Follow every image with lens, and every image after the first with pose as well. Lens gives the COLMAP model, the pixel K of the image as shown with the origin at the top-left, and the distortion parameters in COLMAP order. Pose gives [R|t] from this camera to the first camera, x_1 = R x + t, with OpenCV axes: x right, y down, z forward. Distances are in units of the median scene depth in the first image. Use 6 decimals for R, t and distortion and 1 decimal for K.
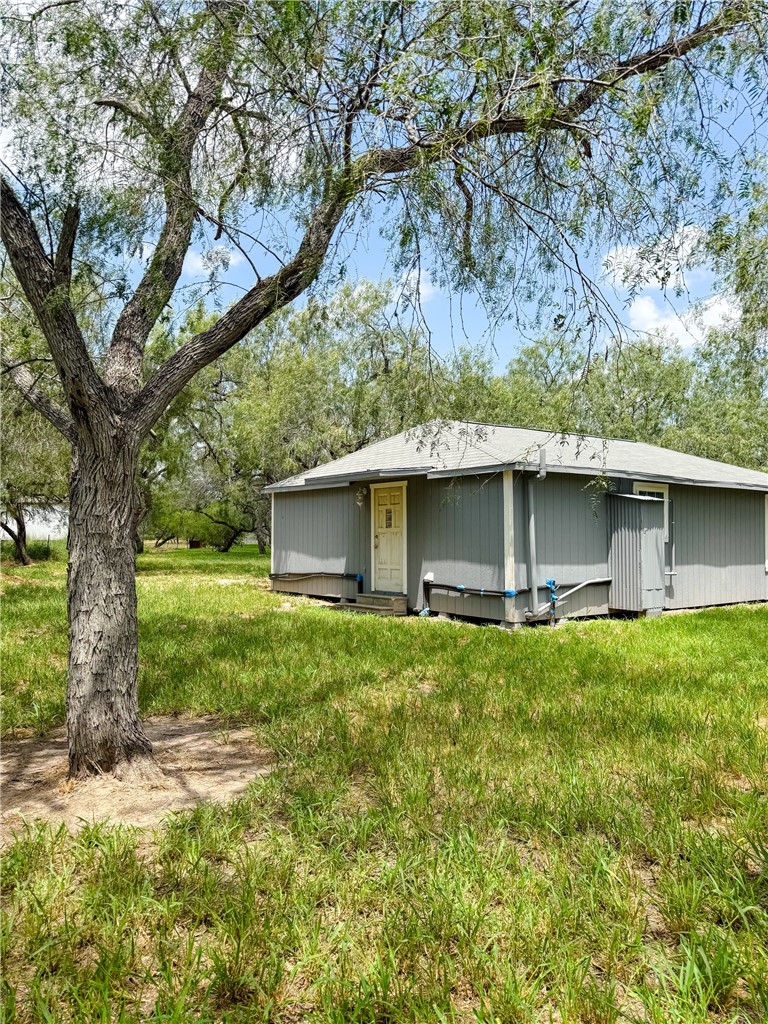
lens RADIAL K [[732.6, 0, 384.0], [0, 732.6, 512.0], [0, 0, 1]] dist [0.095743, -0.003728]
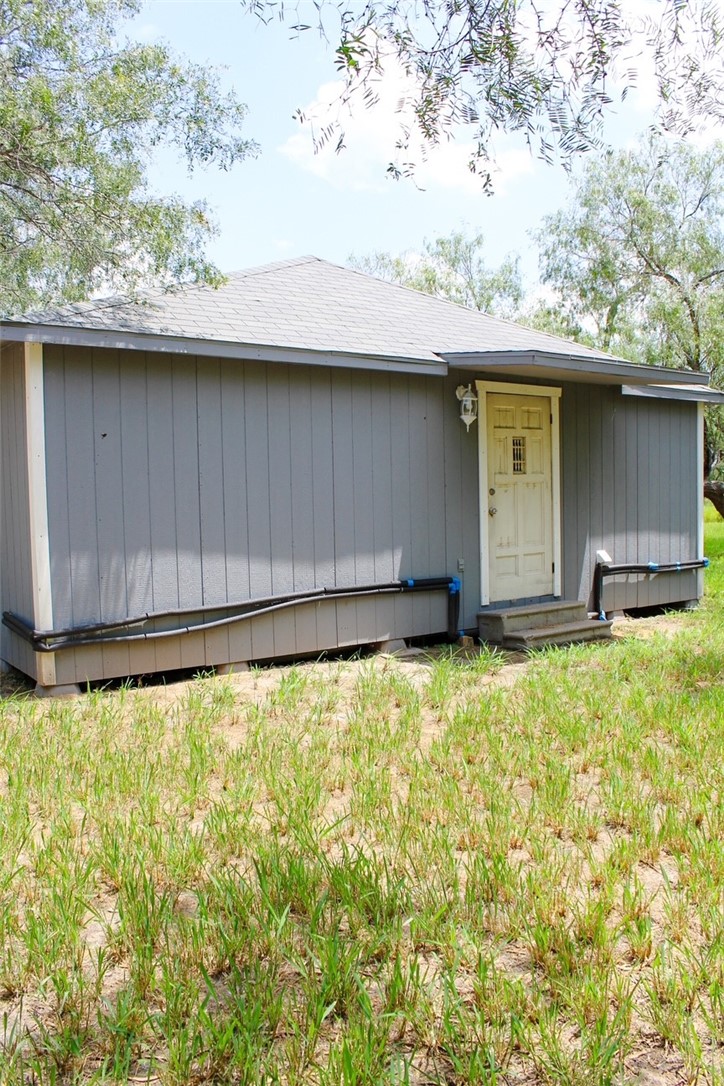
lens RADIAL K [[922.8, 0, 358.4], [0, 922.8, 560.1], [0, 0, 1]] dist [-0.185190, 0.195095]
pose [[0.003646, -0.064540, 0.997908, -0.627966], [-0.008013, 0.997881, 0.064568, 0.040961], [-0.999961, -0.008231, 0.003121, 1.107513]]
